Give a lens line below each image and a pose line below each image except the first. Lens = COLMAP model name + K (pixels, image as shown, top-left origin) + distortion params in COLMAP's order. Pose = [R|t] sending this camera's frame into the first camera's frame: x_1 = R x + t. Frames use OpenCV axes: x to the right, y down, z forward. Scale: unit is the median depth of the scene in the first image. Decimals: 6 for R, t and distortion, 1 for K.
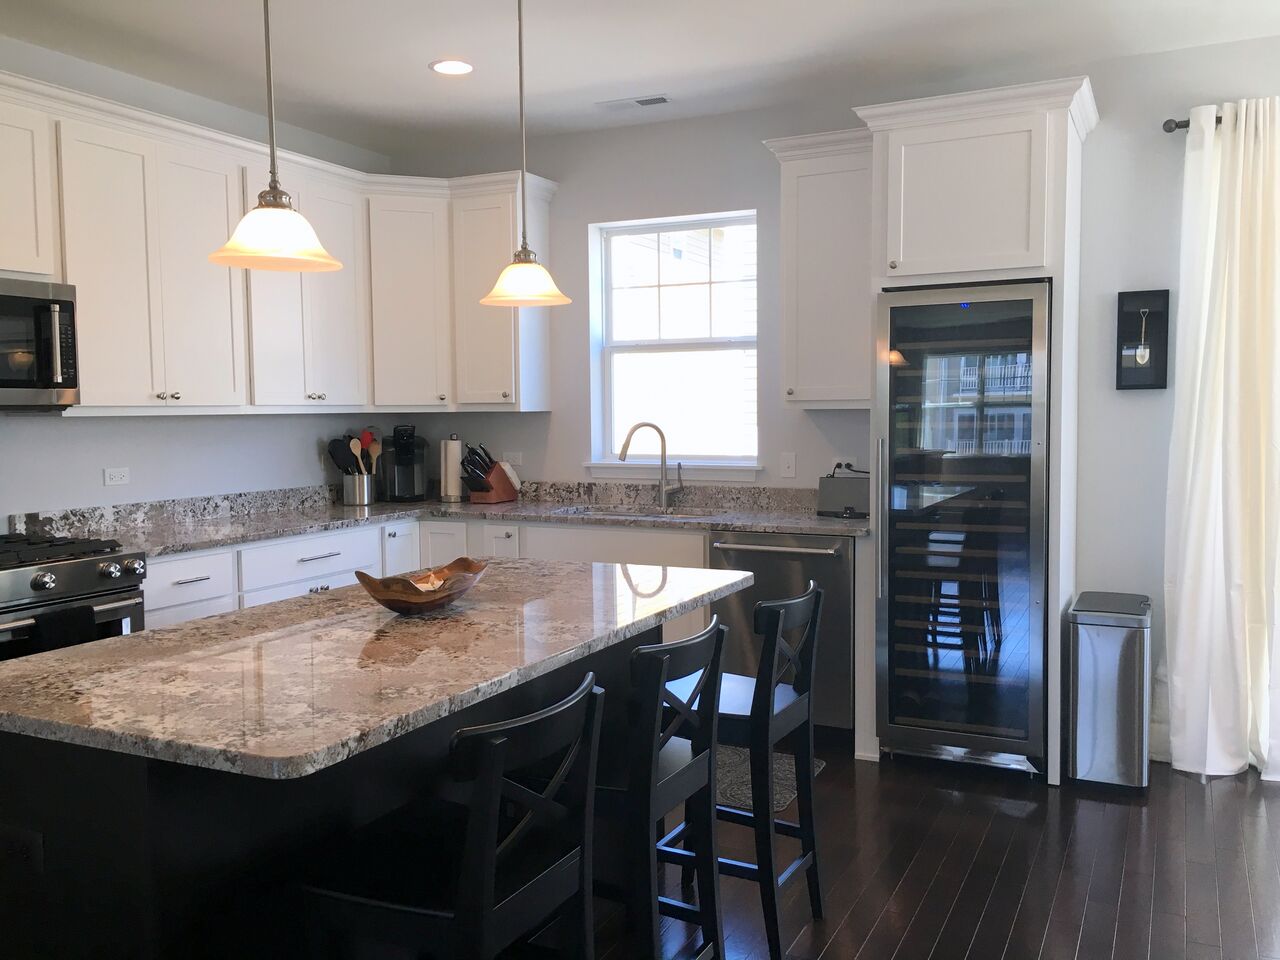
lens RADIAL K [[1101.1, 0, 637.5], [0, 1101.1, 477.6], [0, 0, 1]] dist [0.041831, -0.004713]
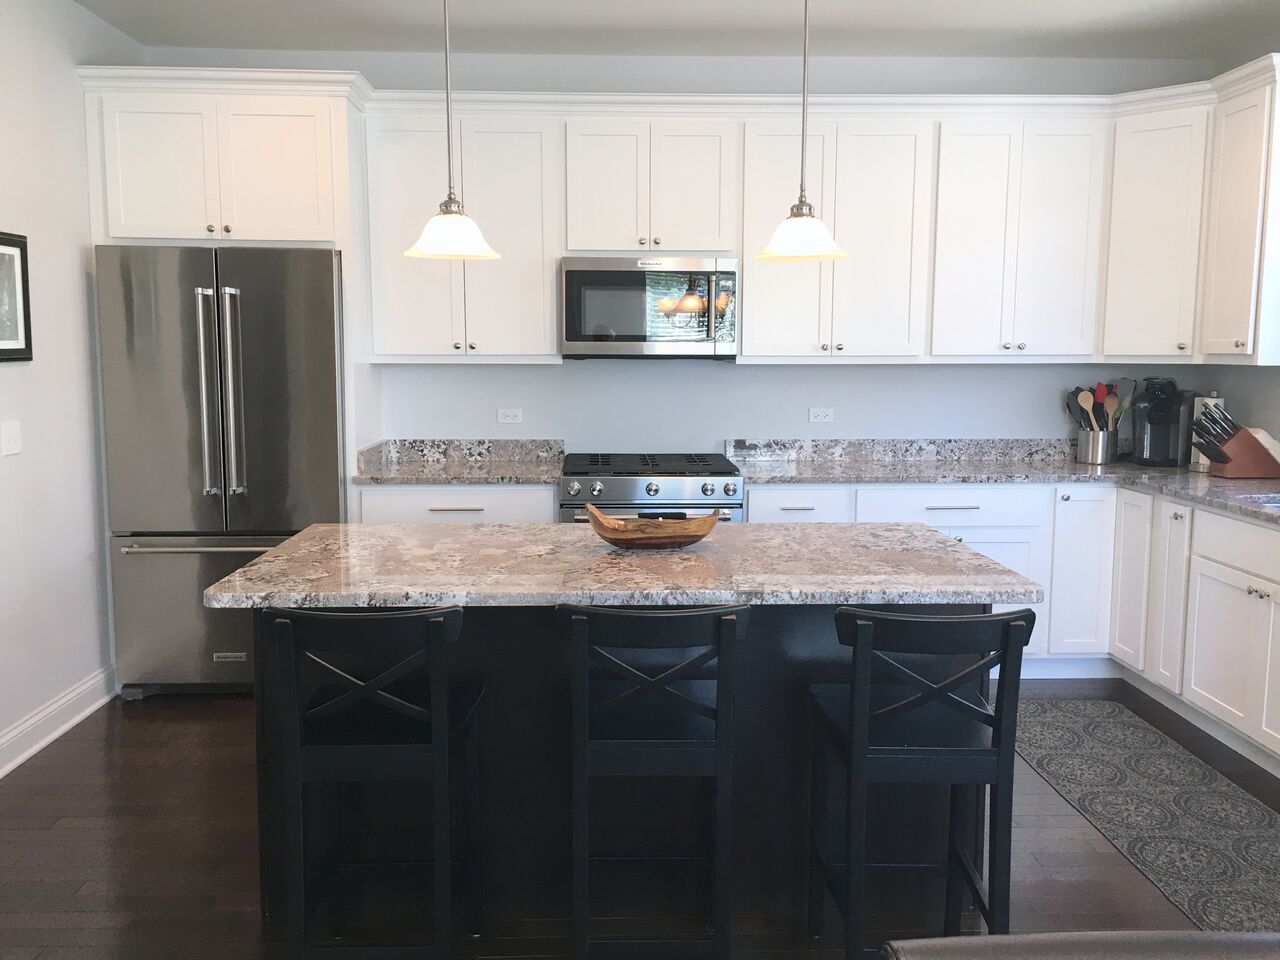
lens RADIAL K [[1101.1, 0, 637.5], [0, 1101.1, 477.6], [0, 0, 1]] dist [0.041831, -0.004713]
pose [[0.470790, 0.112799, -0.875005, 0.444532], [-0.062030, 0.993571, 0.094709, -0.032211], [0.880062, 0.009689, 0.474760, 0.265601]]
